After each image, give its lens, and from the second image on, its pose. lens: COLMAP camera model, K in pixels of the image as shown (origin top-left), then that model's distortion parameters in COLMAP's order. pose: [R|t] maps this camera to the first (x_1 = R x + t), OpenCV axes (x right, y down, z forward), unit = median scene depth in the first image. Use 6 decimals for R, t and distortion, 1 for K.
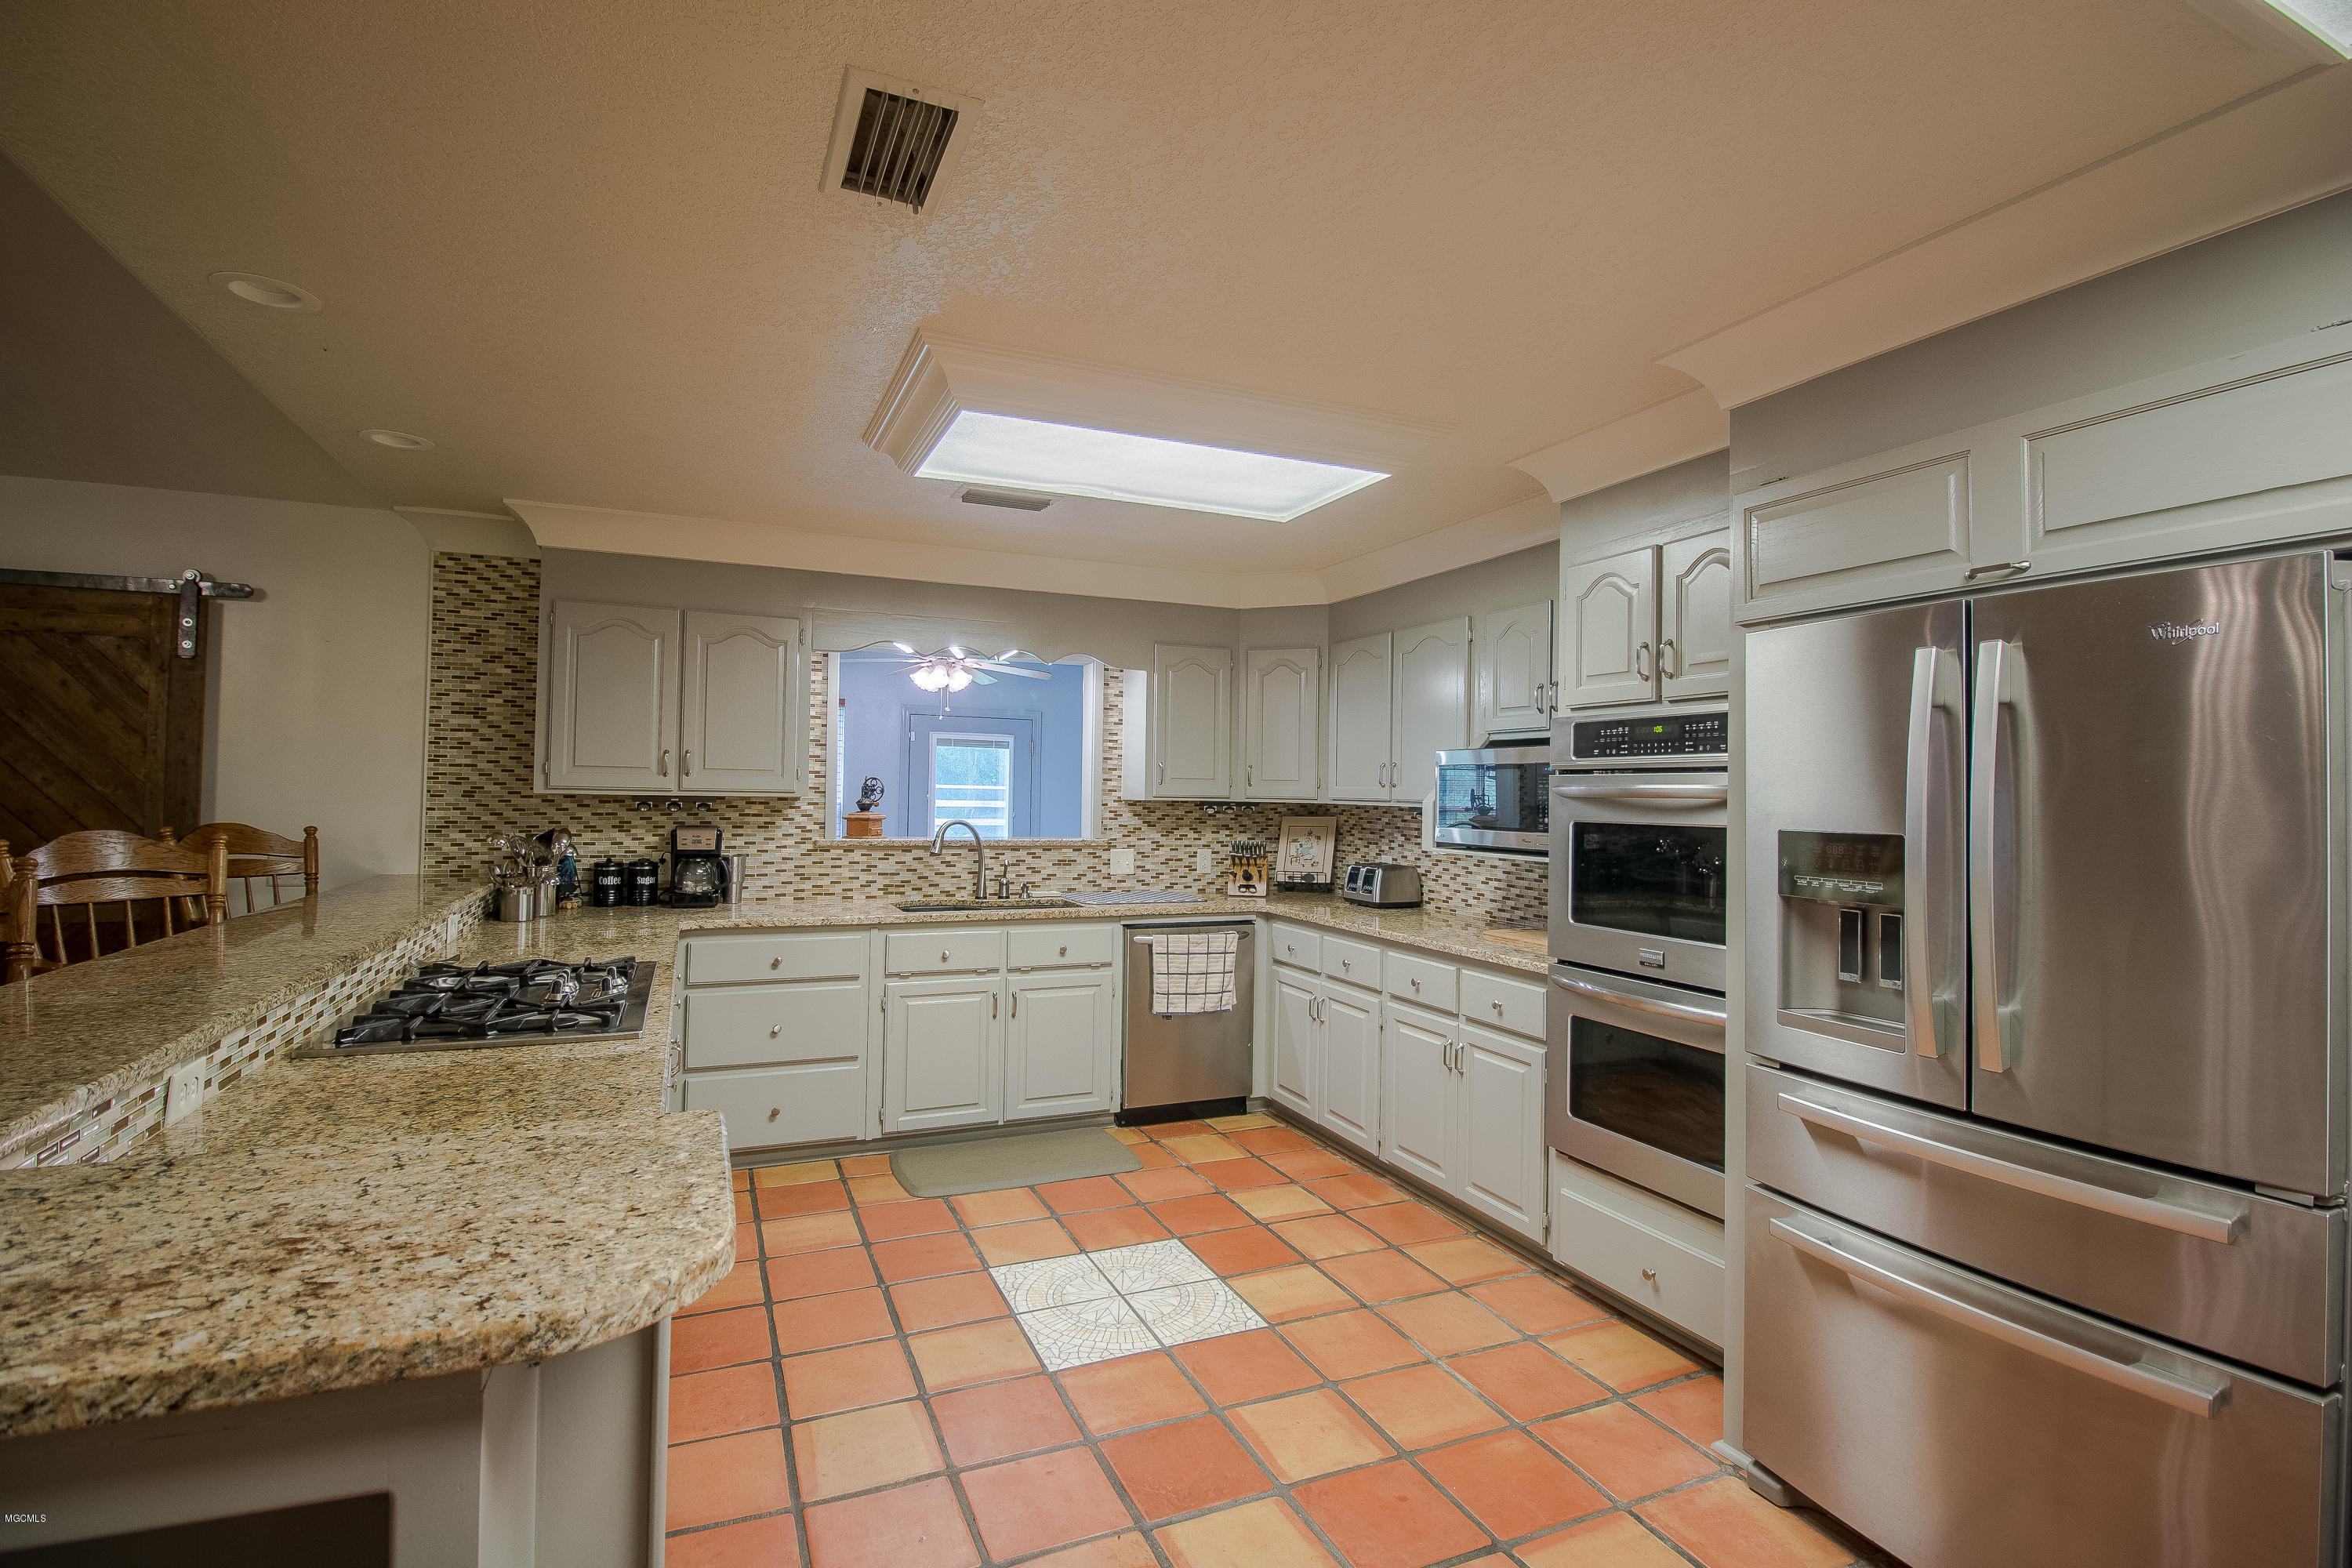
lens RADIAL K [[1090.6, 0, 1164.7], [0, 1090.6, 769.3], [0, 0, 1]] dist [-0.000651, -0.012529]
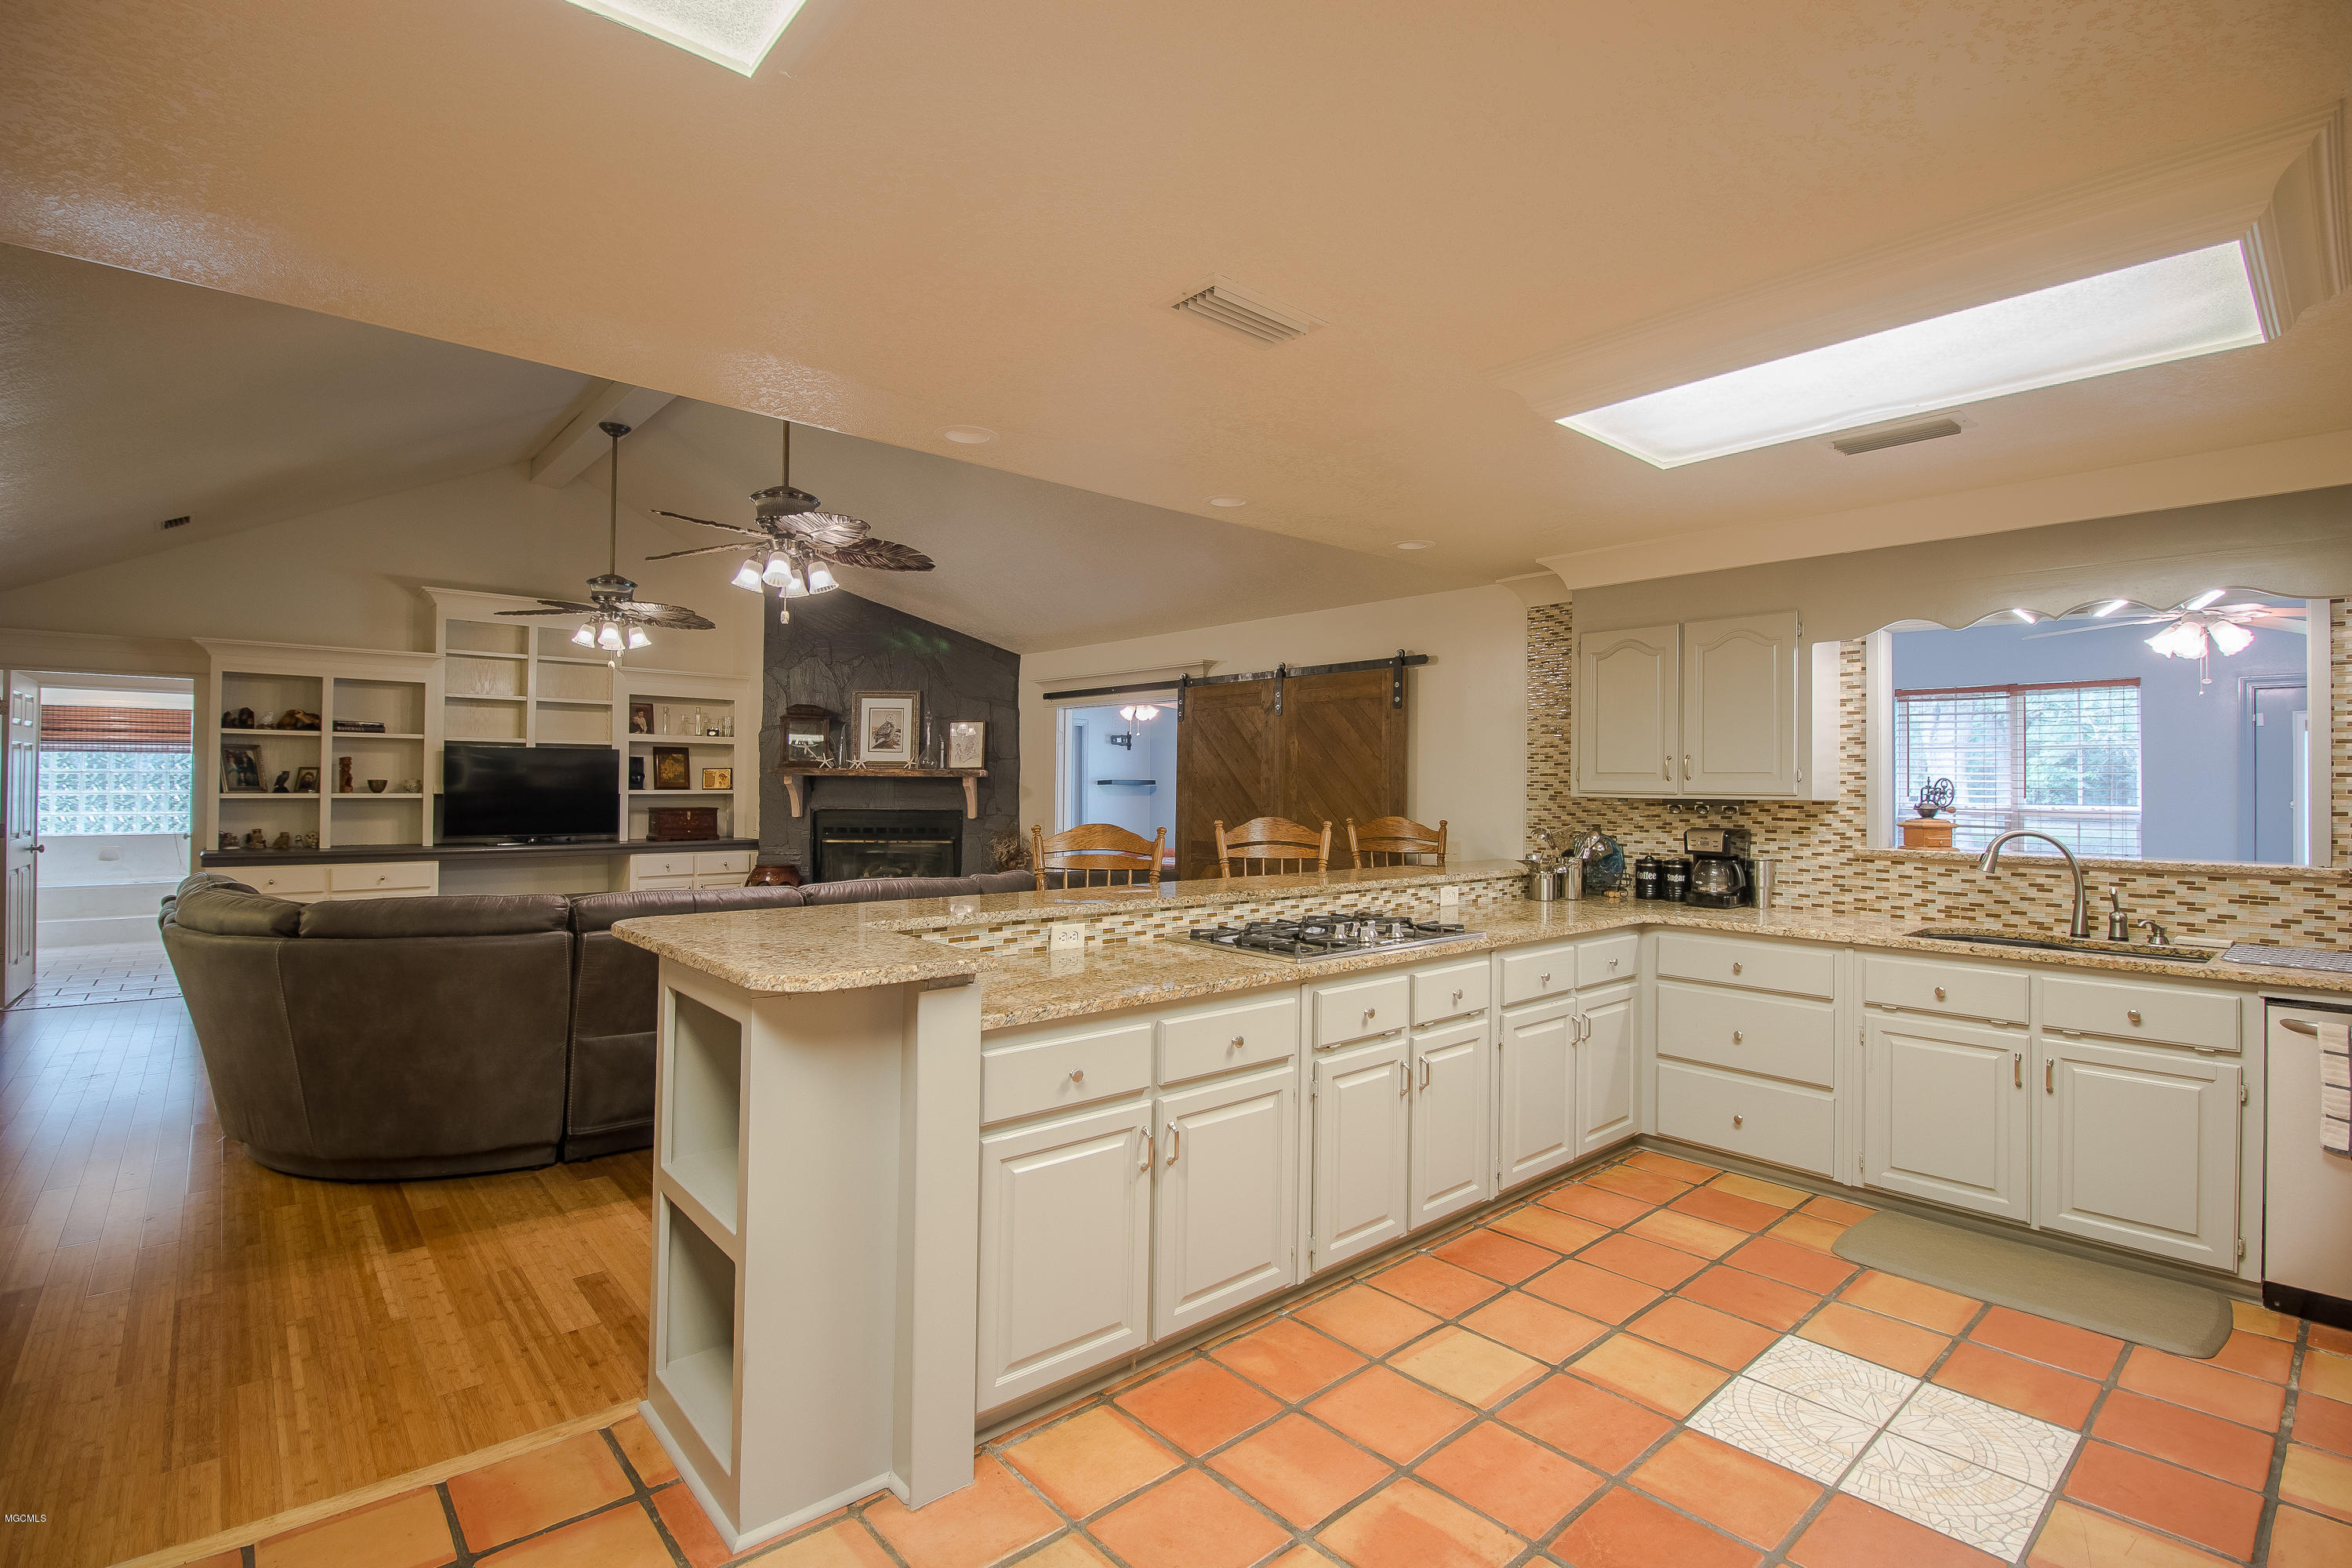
lens RADIAL K [[1090.6, 0, 1164.7], [0, 1090.6, 769.3], [0, 0, 1]] dist [-0.000651, -0.012529]
pose [[0.303753, -0.026997, -0.952368, 0.404041], [0.016814, 0.999595, -0.022972, 0.011194], [0.952602, -0.009035, 0.304084, 0.196974]]
